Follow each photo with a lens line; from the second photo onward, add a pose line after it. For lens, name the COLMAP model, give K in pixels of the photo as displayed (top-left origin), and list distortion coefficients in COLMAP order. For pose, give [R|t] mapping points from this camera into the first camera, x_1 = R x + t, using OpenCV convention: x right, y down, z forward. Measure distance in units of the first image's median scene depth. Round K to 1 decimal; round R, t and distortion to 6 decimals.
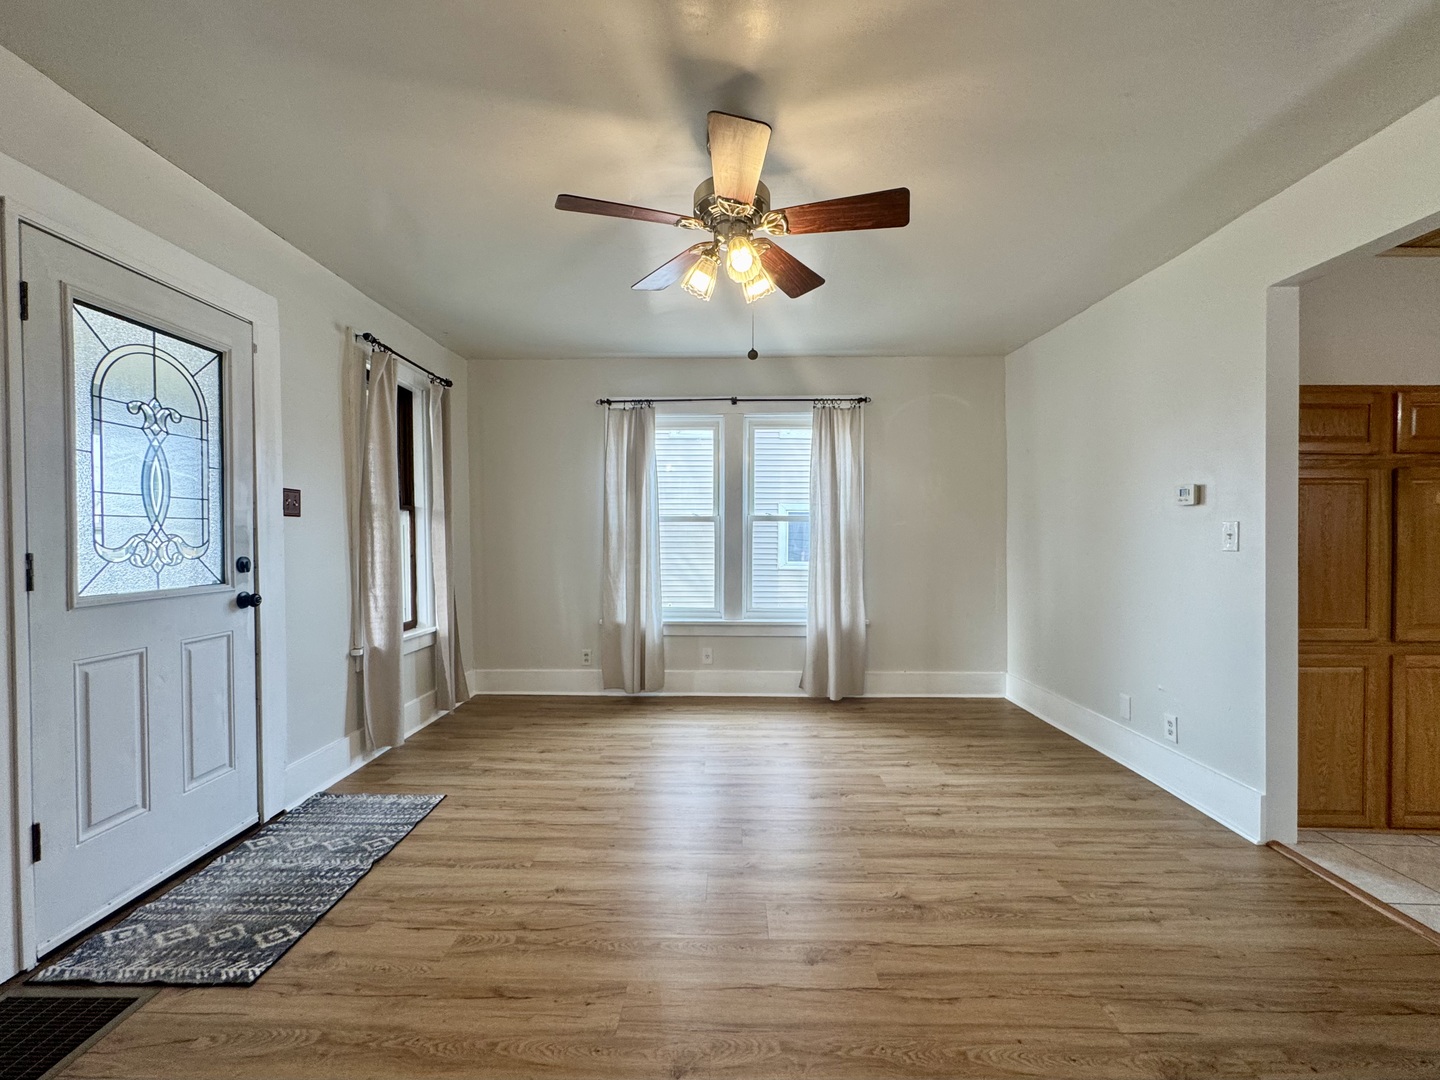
lens RADIAL K [[615.5, 0, 720.0], [0, 615.5, 540.0], [0, 0, 1]] dist [-0.001286, -0.000117]
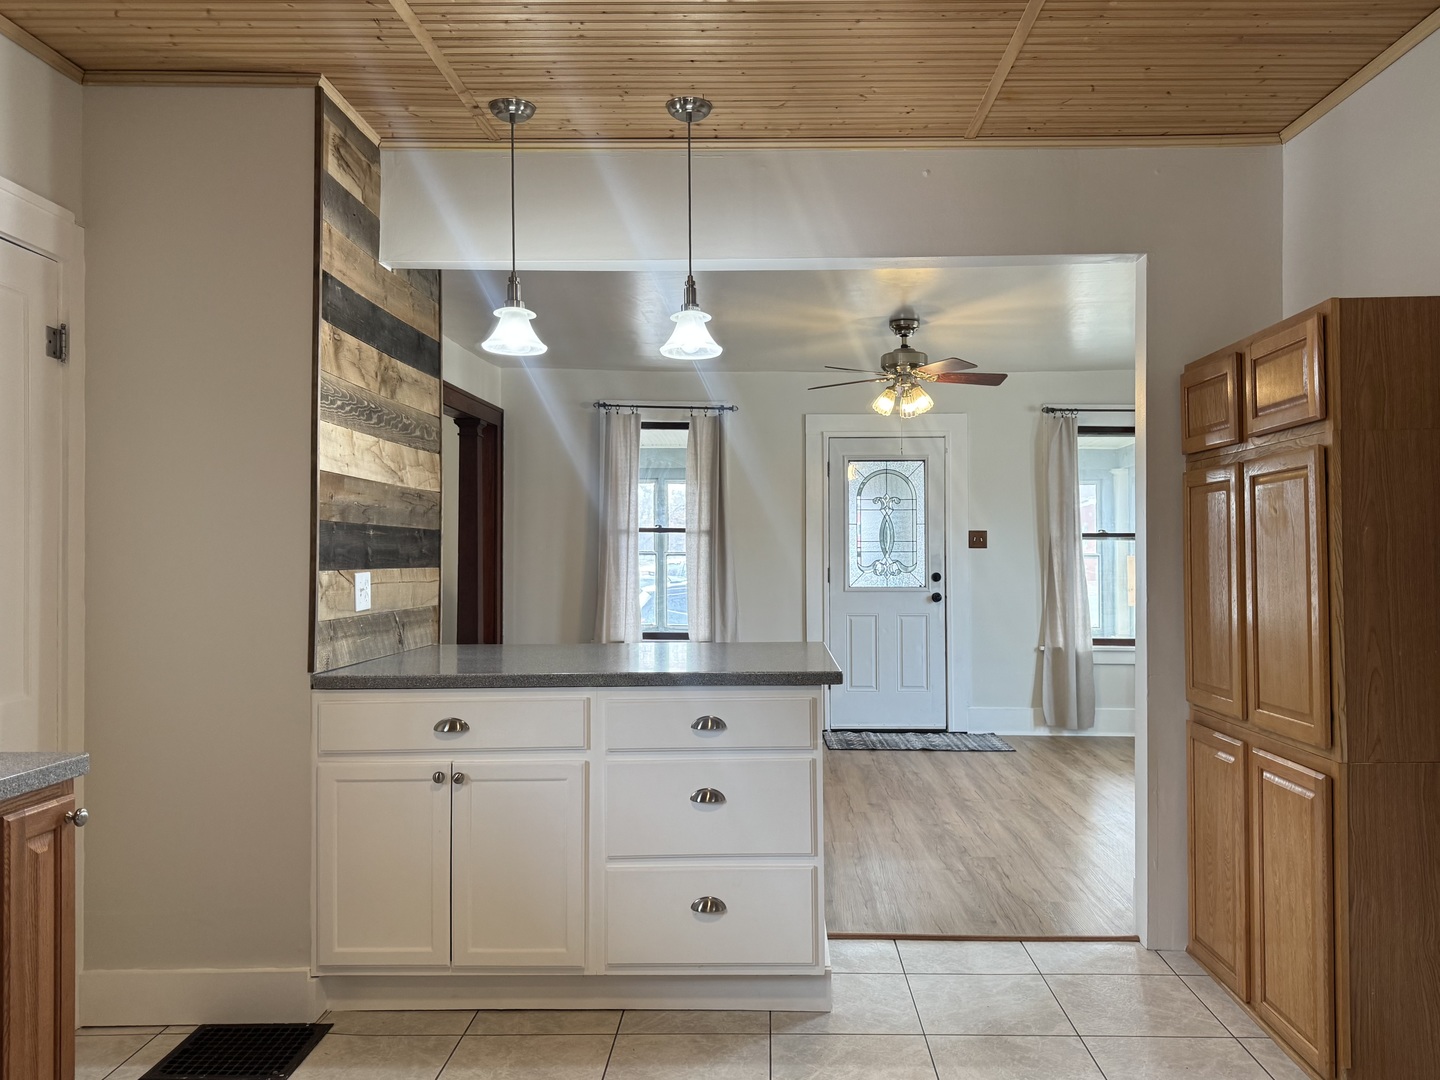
lens RADIAL K [[1031.1, 0, 720.0], [0, 1031.1, 540.0], [0, 0, 1]] dist [0.124846, -0.002612]
pose [[-0.001573, -0.010753, -0.999941, 1.446384], [-0.006774, 0.999919, -0.010742, -0.019165], [0.999976, 0.006757, -0.001645, 0.260625]]
